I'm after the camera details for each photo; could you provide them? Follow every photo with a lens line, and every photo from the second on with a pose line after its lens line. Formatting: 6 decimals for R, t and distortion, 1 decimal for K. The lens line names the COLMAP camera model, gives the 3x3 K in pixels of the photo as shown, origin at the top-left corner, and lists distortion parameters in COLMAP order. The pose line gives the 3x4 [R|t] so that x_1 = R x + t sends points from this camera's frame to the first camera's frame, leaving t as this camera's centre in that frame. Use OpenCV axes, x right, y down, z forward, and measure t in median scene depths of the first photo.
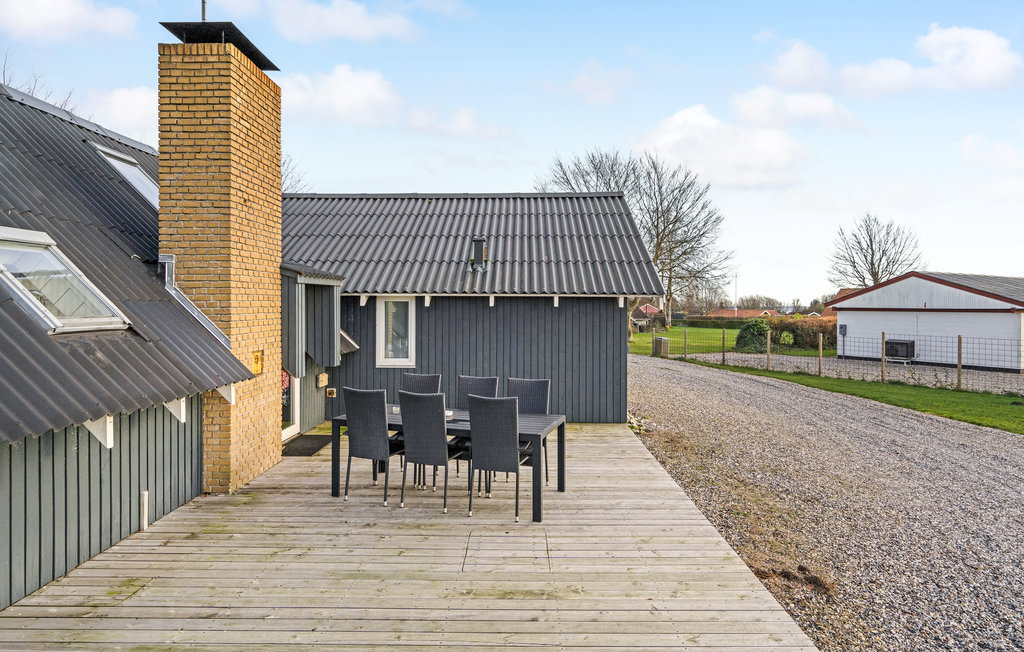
lens RADIAL K [[595.2, 0, 519.2], [0, 595.2, 305.9], [0, 0, 1]] dist [0.003781, 0.001081]
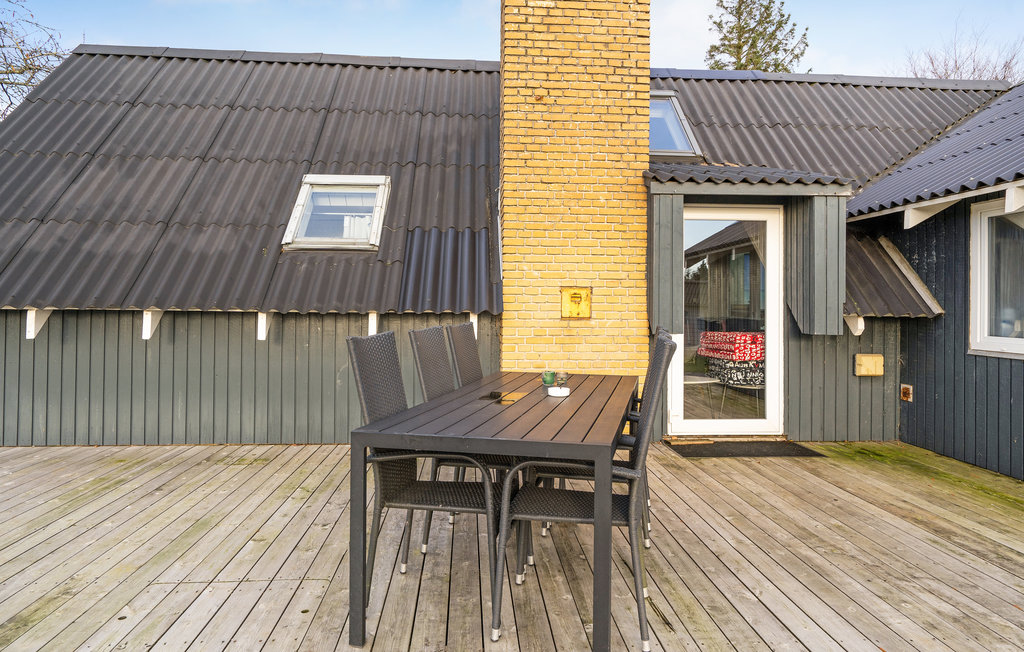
lens RADIAL K [[656.2, 0, 517.5], [0, 656.2, 295.2], [0, 0, 1]] dist [0.005514, -0.001049]
pose [[0.083938, -0.016725, -0.996331, 0.424410], [-0.012552, 0.999762, -0.017840, 0.108871], [0.996392, 0.014004, 0.083708, 0.908468]]
